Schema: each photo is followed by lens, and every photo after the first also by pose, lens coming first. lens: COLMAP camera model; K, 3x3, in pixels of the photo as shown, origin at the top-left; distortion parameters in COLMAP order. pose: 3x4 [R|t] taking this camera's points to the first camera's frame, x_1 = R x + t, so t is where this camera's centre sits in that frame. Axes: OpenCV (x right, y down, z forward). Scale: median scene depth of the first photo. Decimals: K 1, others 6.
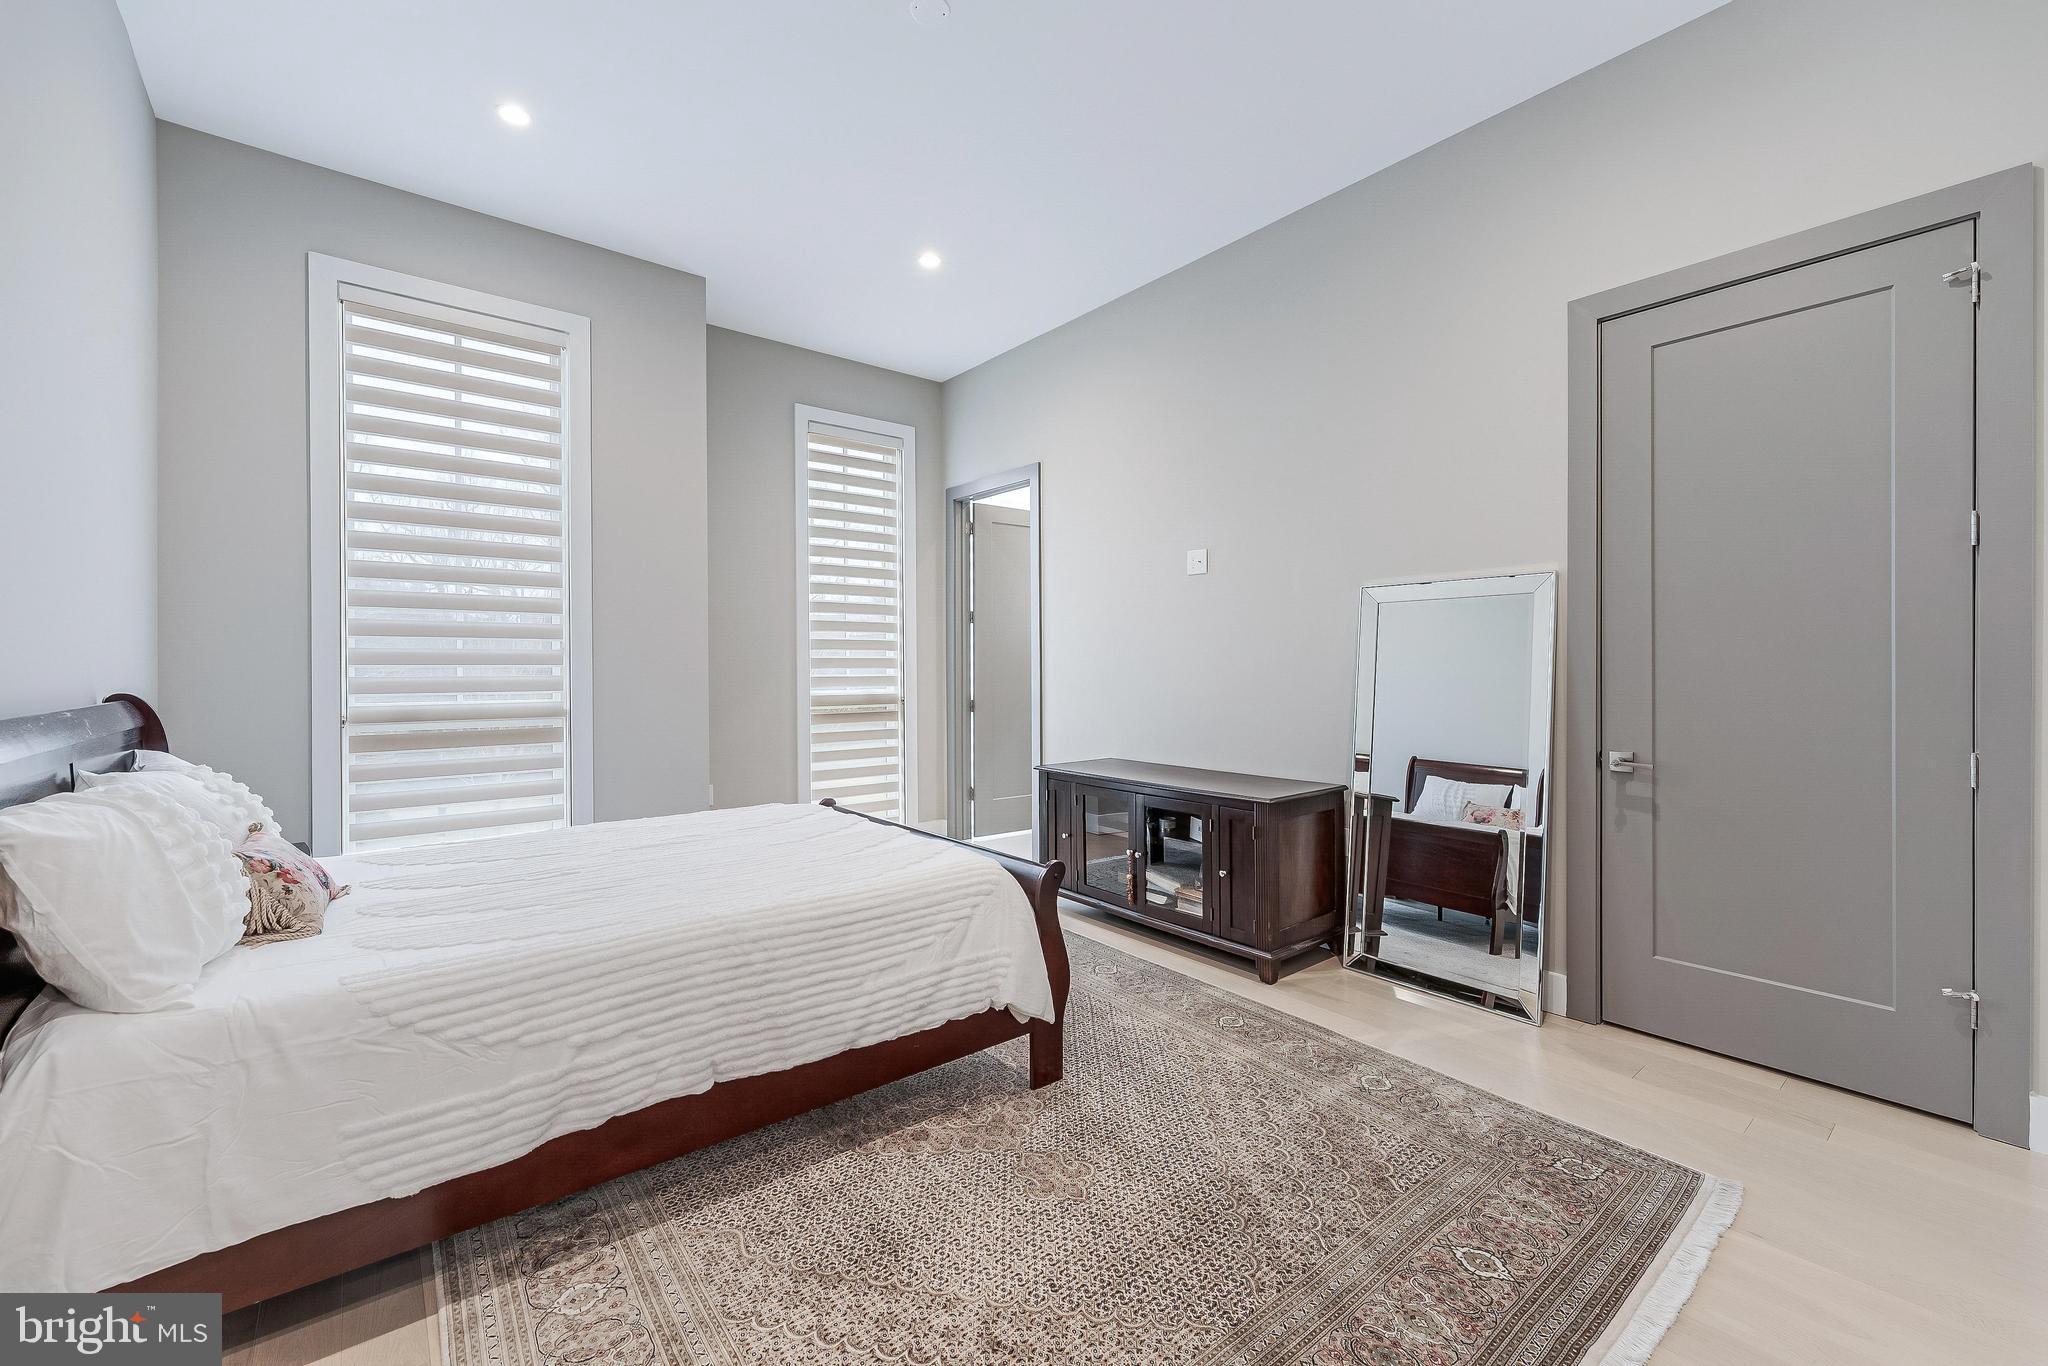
lens RADIAL K [[833.4, 0, 1024.7], [0, 833.4, 663.4], [0, 0, 1]] dist [0.000260, 0.000085]
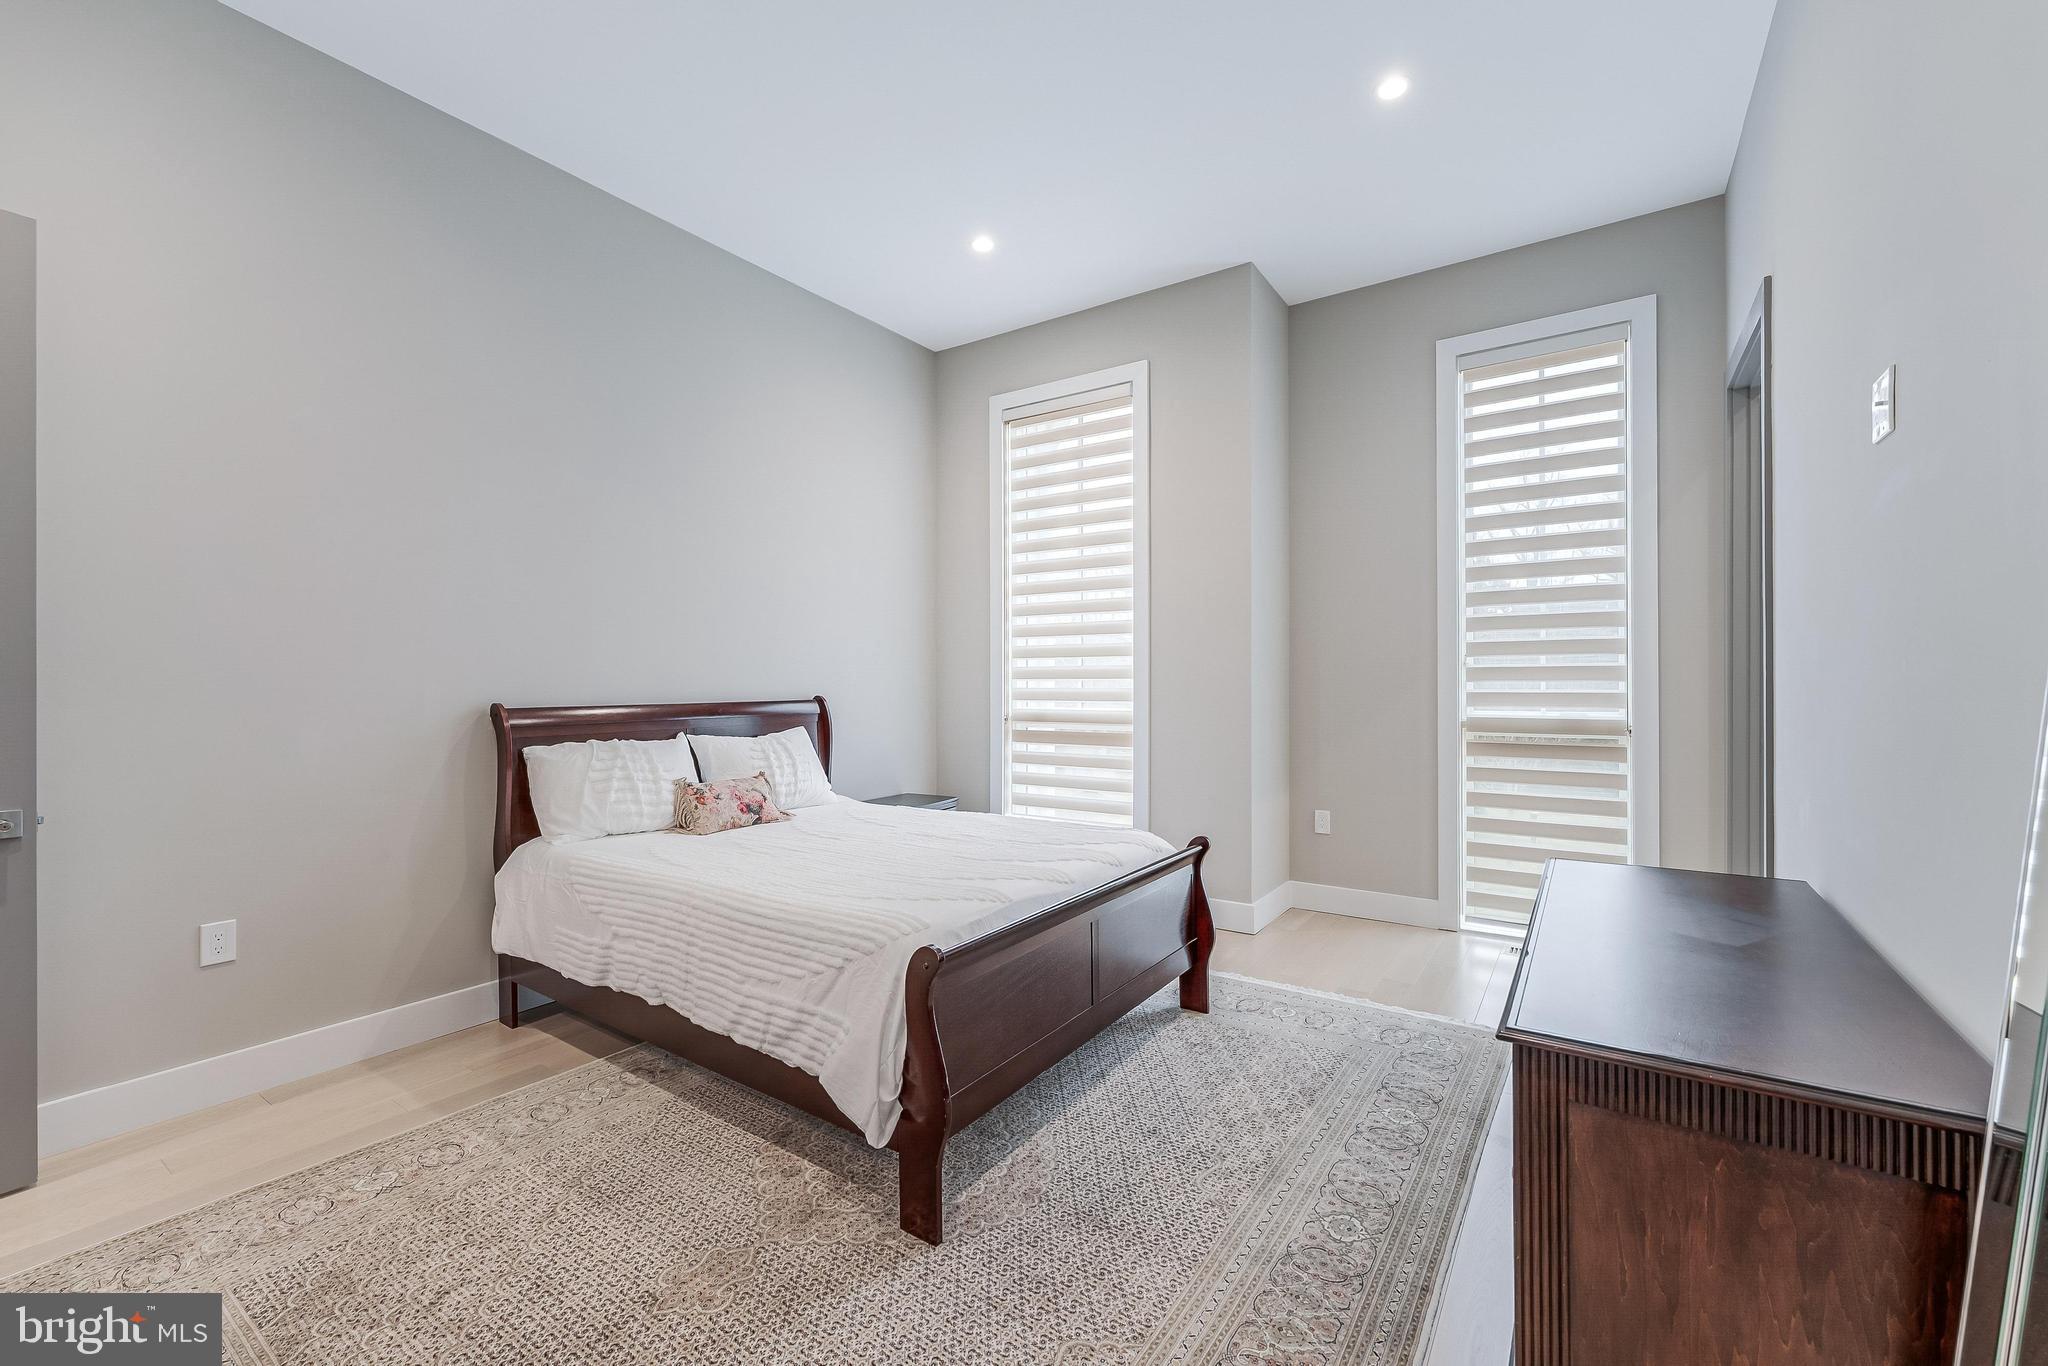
lens RADIAL K [[838.8, 0, 1031.1], [0, 838.8, 674.8], [0, 0, 1]] dist [0.002935, 0.000433]
pose [[0.288955, -0.003952, -0.957334, 0.736039], [0.007595, 0.999969, -0.001835, -0.002991], [0.957312, -0.006741, 0.288977, 0.821560]]
